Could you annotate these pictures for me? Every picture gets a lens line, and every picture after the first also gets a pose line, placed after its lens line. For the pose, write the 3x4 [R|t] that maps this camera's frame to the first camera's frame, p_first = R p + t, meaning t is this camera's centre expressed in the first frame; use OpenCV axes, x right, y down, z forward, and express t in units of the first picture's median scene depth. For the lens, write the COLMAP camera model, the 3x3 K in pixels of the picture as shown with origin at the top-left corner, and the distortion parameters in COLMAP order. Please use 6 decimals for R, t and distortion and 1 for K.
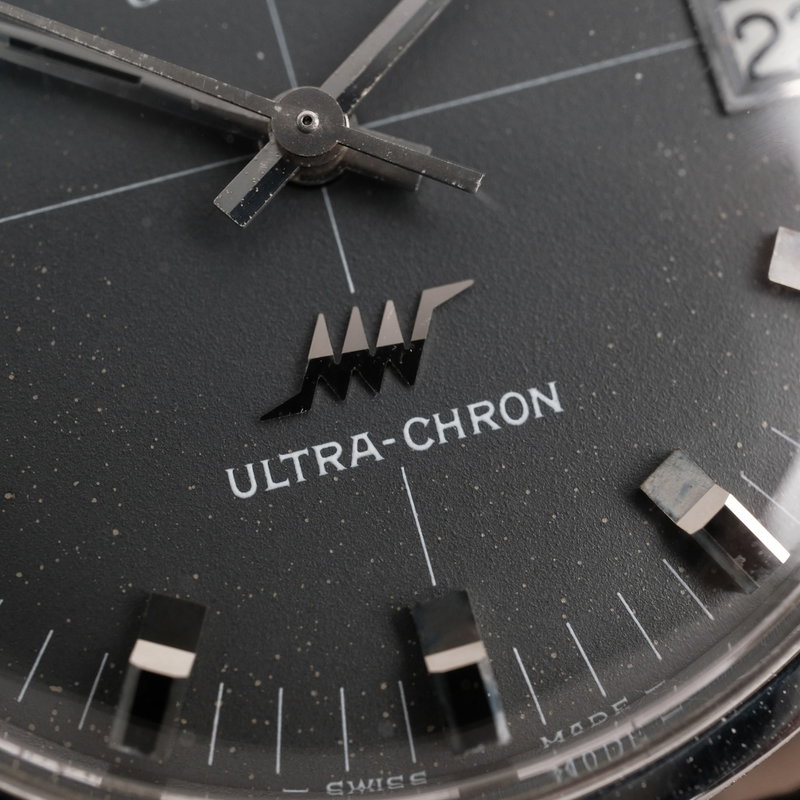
lens RADIAL K [[2133.8, 0, 403.3], [0, 2133.8, 396.6], [0, 0, 1]] dist [0.316295, 0.000000]
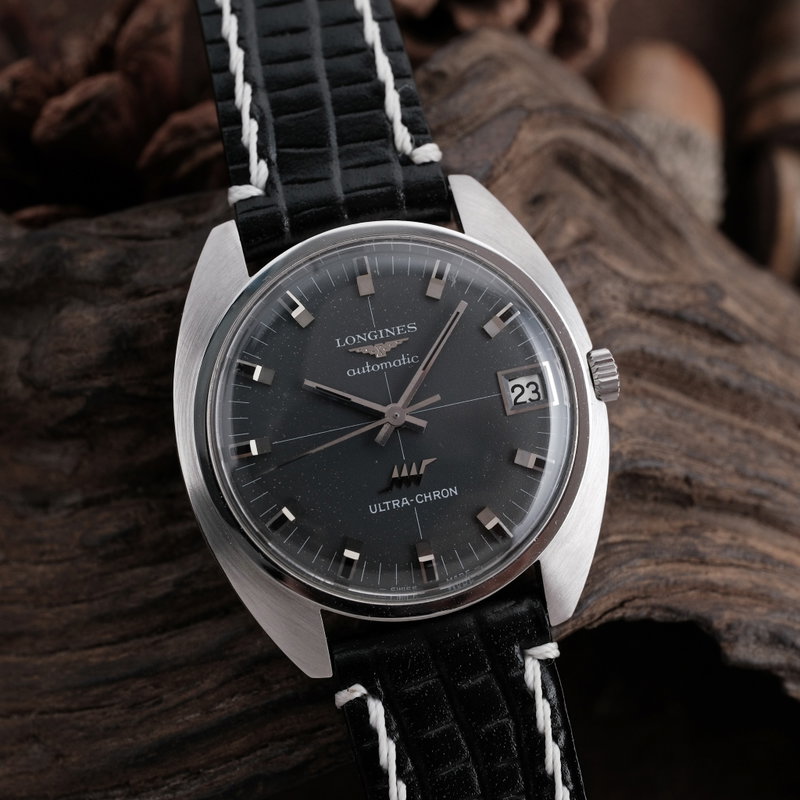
lens RADIAL K [[2133.8, 0, 395.9], [0, 2133.8, 393.4], [0, 0, 1]] dist [0.316295, 0.000000]
pose [[0.998359, 0.054055, 0.018921, -0.117623], [-0.056052, 0.990041, 0.129143, -0.658934], [-0.011752, -0.129991, 0.991446, -2.753109]]
